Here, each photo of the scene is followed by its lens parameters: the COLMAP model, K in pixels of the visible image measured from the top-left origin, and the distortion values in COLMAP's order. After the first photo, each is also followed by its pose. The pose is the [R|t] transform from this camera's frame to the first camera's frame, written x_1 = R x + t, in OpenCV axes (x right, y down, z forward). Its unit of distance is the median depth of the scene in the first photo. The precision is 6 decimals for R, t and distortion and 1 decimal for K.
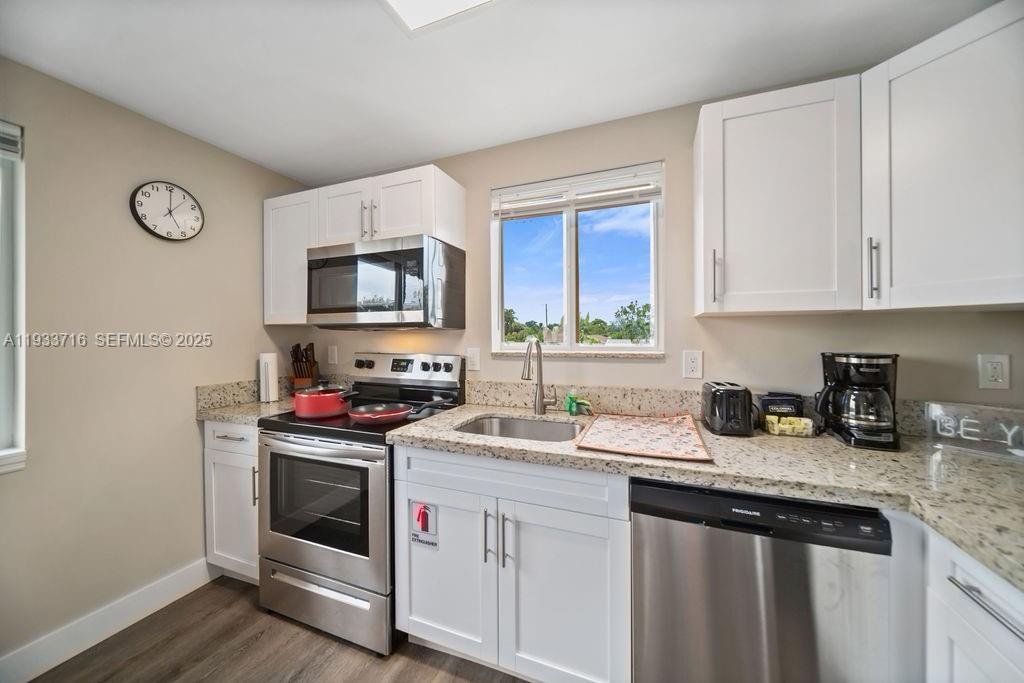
lens RADIAL K [[361.4, 0, 515.8], [0, 361.4, 335.1], [0, 0, 1]] dist [-0.000333, -0.000183]
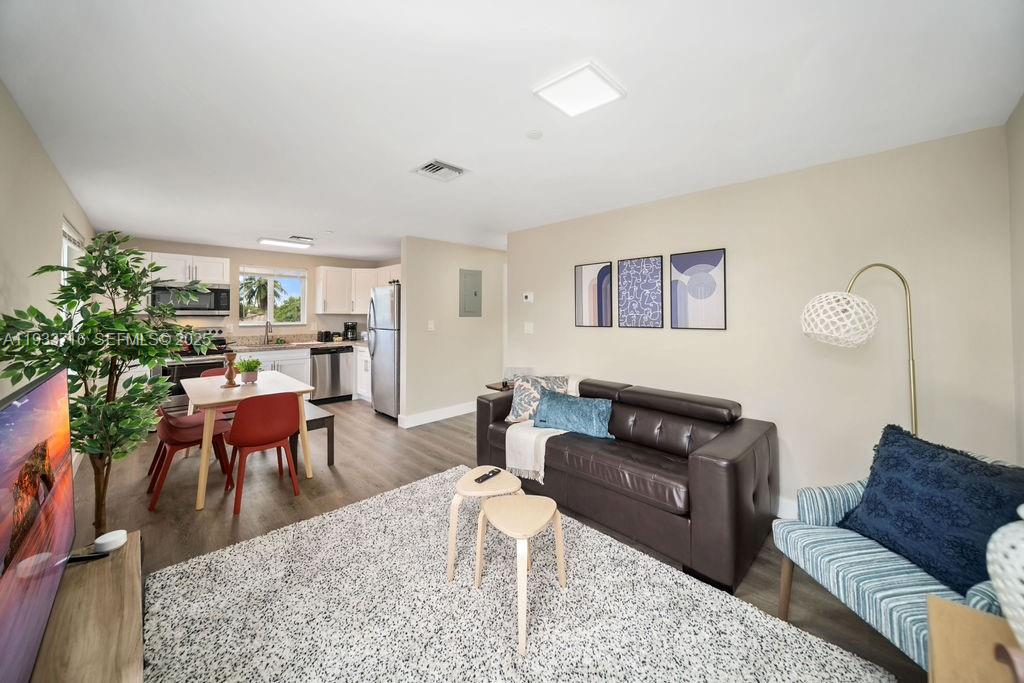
lens RADIAL K [[370.7, 0, 512.4], [0, 370.7, 314.9], [0, 0, 1]] dist [-0.002827, -0.000363]
pose [[0.411790, 0.001241, 0.911278, -1.965447], [-0.000532, 0.999999, -0.001122, -0.032442], [-0.911278, -0.000023, 0.411791, -2.219662]]
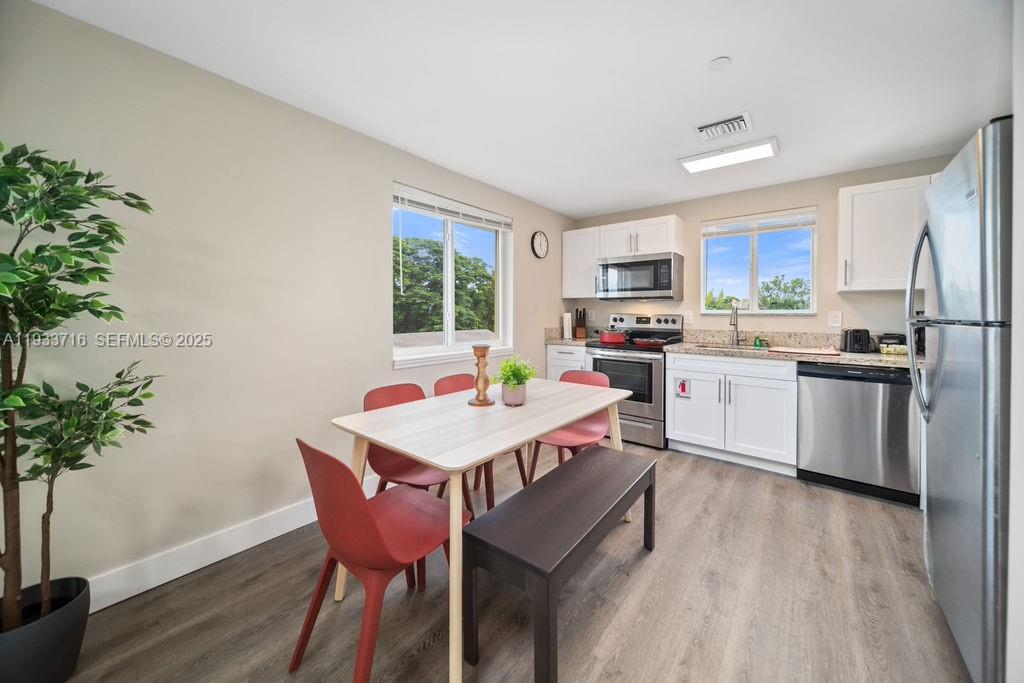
lens RADIAL K [[370.7, 0, 512.4], [0, 370.7, 314.9], [0, 0, 1]] dist [-0.002827, -0.000363]
pose [[0.953424, 0.011834, -0.301402, -0.459995], [-0.010731, 0.999928, 0.005315, 0.063523], [0.301444, -0.001833, 0.953482, -1.167312]]
